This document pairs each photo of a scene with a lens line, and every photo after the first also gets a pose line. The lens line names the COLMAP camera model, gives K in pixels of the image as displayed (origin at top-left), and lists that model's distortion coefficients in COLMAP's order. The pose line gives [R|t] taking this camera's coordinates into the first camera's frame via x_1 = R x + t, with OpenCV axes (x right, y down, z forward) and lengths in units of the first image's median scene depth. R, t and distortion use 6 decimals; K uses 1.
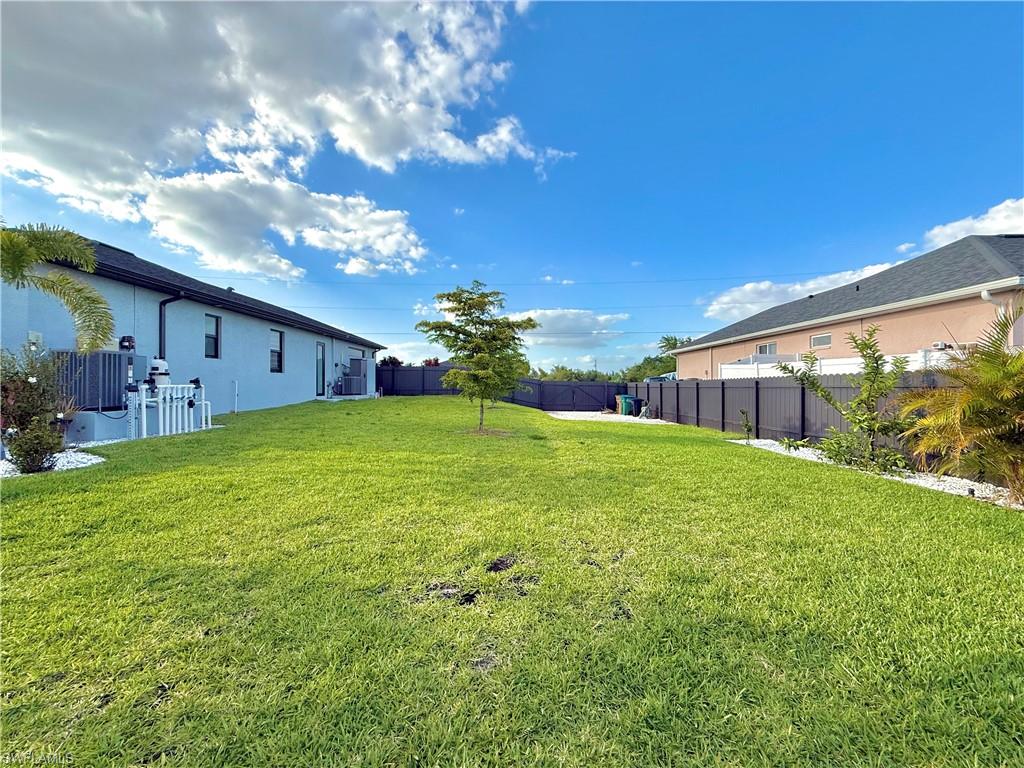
lens RADIAL K [[405.5, 0, 513.1], [0, 405.5, 383.0], [0, 0, 1]] dist [0.001780, 0.000223]
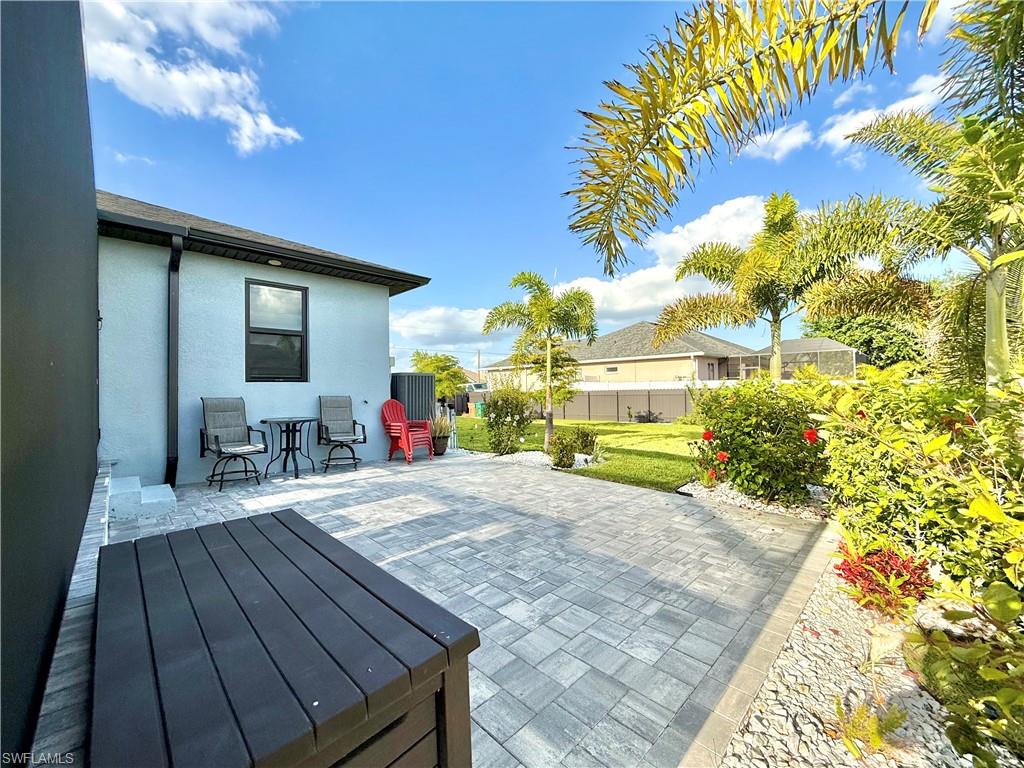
lens RADIAL K [[405.5, 0, 510.8], [0, 405.5, 387.9], [0, 0, 1]] dist [0.001780, 0.000223]
pose [[0.694654, -0.004891, 0.719327, -0.672001], [0.008756, 0.999960, -0.001656, -0.014245], [-0.719290, 0.007449, 0.694670, 0.026064]]
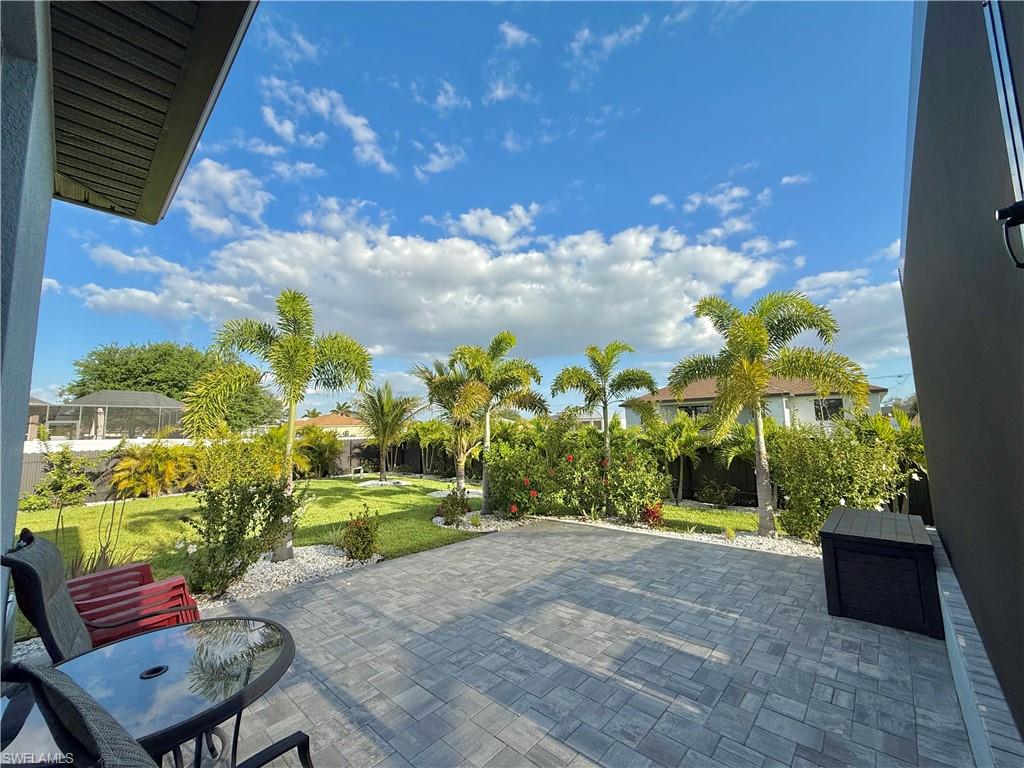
lens RADIAL K [[405.5, 0, 511.6], [0, 405.5, 385.2], [0, 0, 1]] dist [0.001780, 0.000223]
pose [[-0.752283, 0.088955, 0.652807, -0.655321], [0.018943, 0.993354, -0.113530, -0.030561], [-0.658568, -0.073041, -0.748968, 0.396135]]
